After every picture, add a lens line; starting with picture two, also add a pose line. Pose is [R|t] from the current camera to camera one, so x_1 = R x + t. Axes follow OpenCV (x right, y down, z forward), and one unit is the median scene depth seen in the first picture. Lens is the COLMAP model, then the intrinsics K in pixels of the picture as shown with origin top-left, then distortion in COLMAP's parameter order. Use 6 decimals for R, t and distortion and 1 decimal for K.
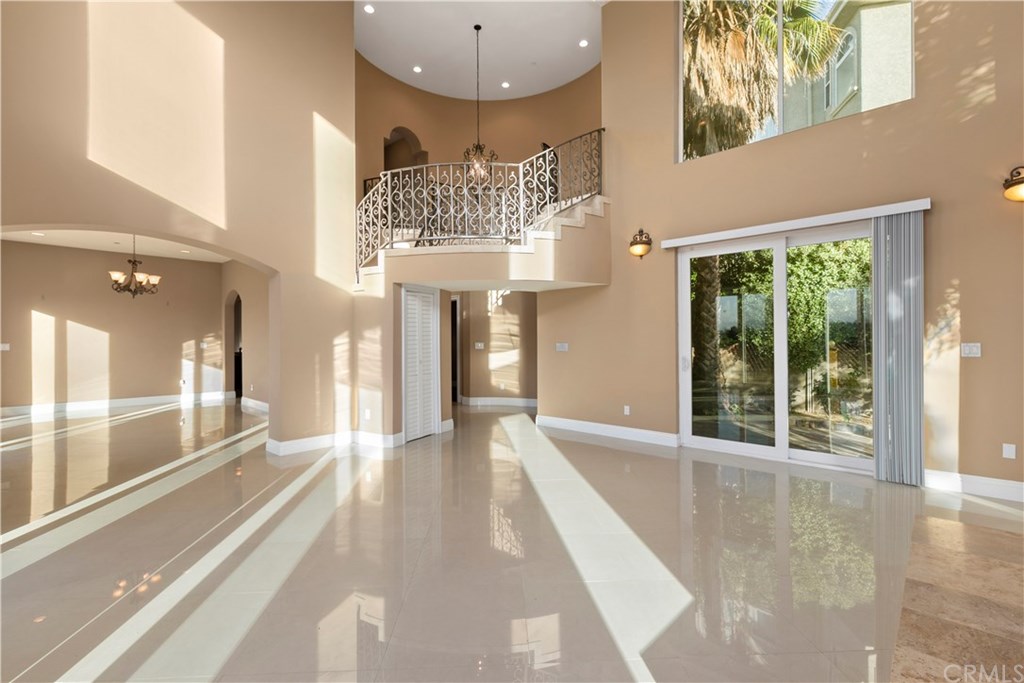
lens RADIAL K [[465.6, 0, 514.2], [0, 465.6, 334.1], [0, 0, 1]] dist [0.000846, -0.000994]
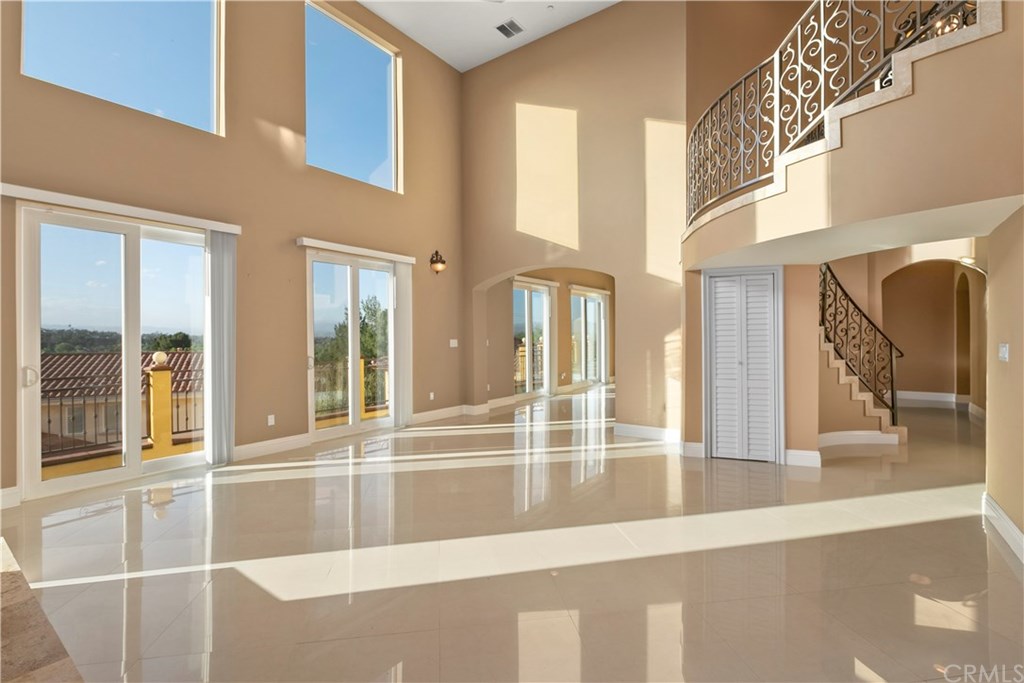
lens RADIAL K [[465.6, 0, 513.7], [0, 465.6, 342.8], [0, 0, 1]] dist [0.000846, -0.000994]
pose [[0.134546, 0.009447, -0.990862, 0.577819], [0.005062, 0.999935, 0.010221, 0.014459], [0.990894, -0.006391, 0.134489, 0.557093]]
